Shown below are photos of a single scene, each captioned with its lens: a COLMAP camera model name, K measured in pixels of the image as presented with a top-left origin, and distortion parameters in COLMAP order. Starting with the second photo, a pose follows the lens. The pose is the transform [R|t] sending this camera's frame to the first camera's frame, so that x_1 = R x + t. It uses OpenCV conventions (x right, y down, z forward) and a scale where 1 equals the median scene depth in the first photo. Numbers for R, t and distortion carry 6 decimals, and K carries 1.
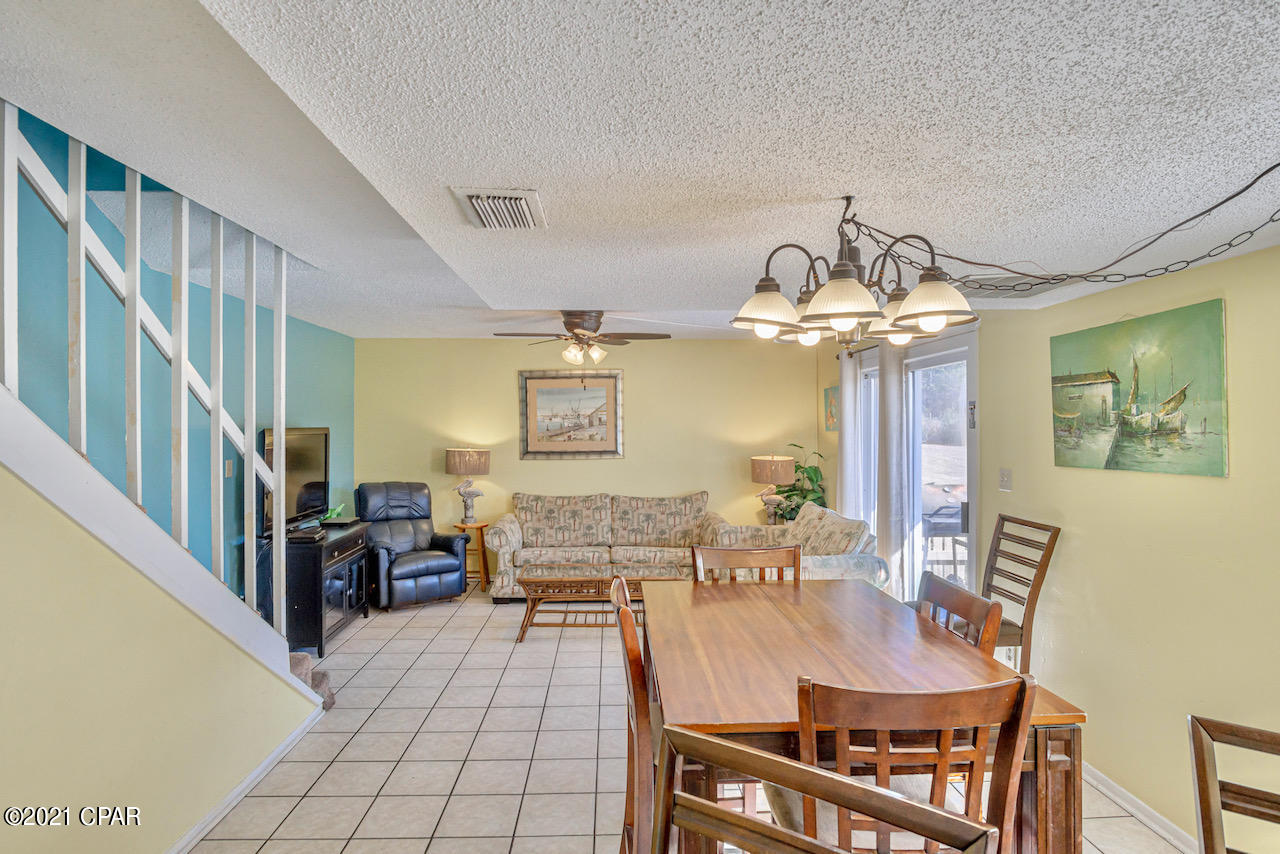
lens RADIAL K [[703.1, 0, 627.5], [0, 703.1, 423.2], [0, 0, 1]] dist [-0.032528, 0.008378]
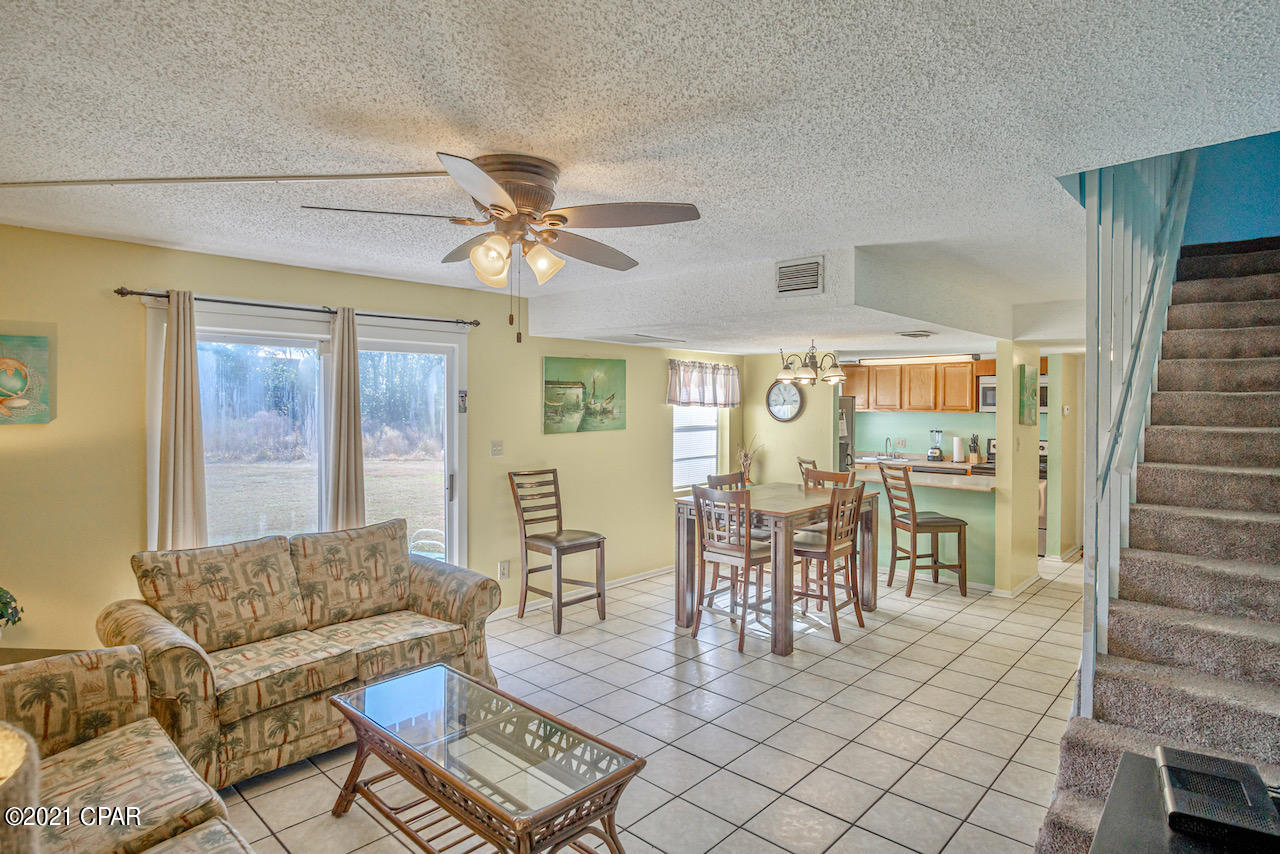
lens RADIAL K [[703.1, 0, 646.5], [0, 703.1, 415.3], [0, 0, 1]] dist [-0.032528, 0.008378]
pose [[-0.723796, -0.011065, 0.689925, -0.353812], [-0.003330, 0.999916, 0.012542, -0.002376], [-0.690006, 0.006781, -0.723772, 1.006906]]
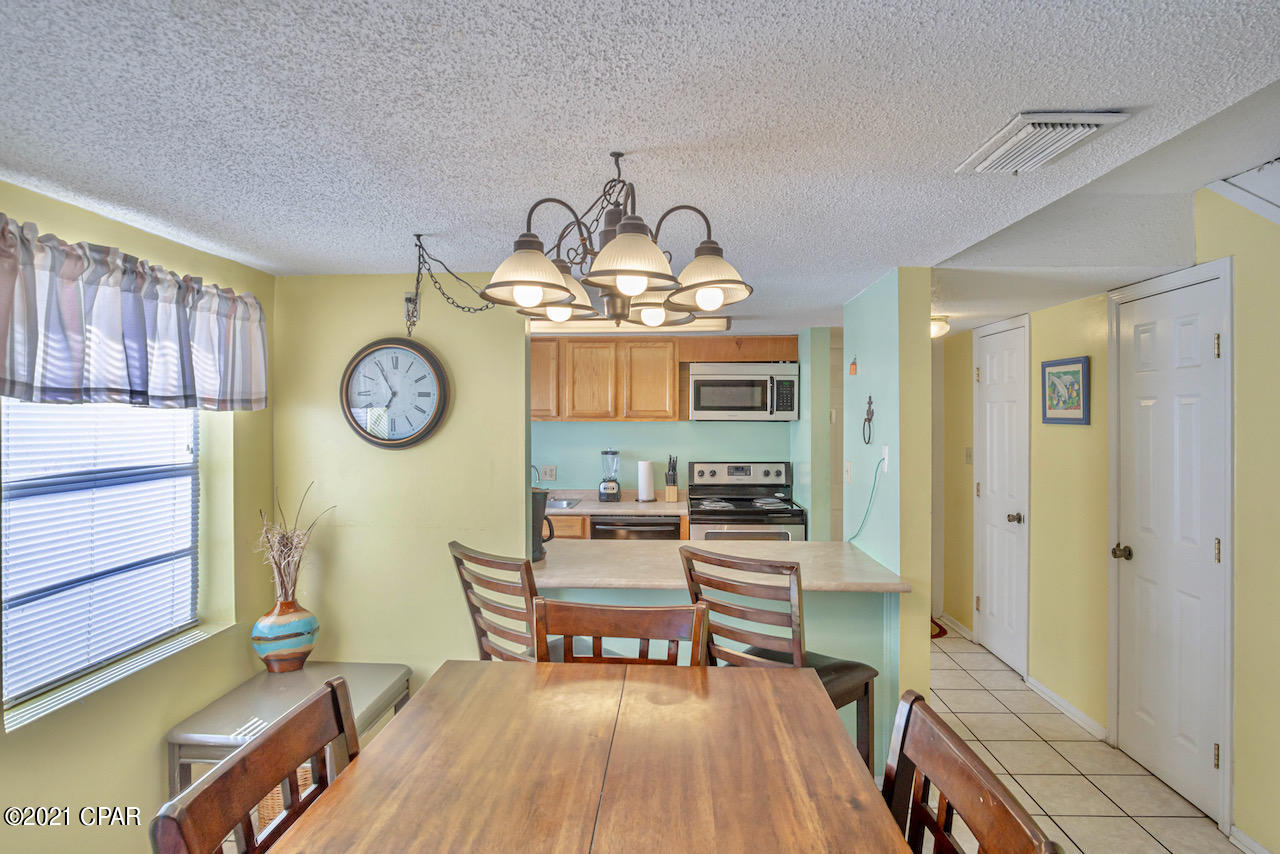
lens RADIAL K [[703.1, 0, 638.6], [0, 703.1, 416.9], [0, 0, 1]] dist [-0.032528, 0.008378]
pose [[-0.996669, 0.007476, 0.081205, 0.054634], [0.007027, 0.999958, -0.005816, 0.005755], [-0.081245, -0.005226, -0.996680, 0.489921]]
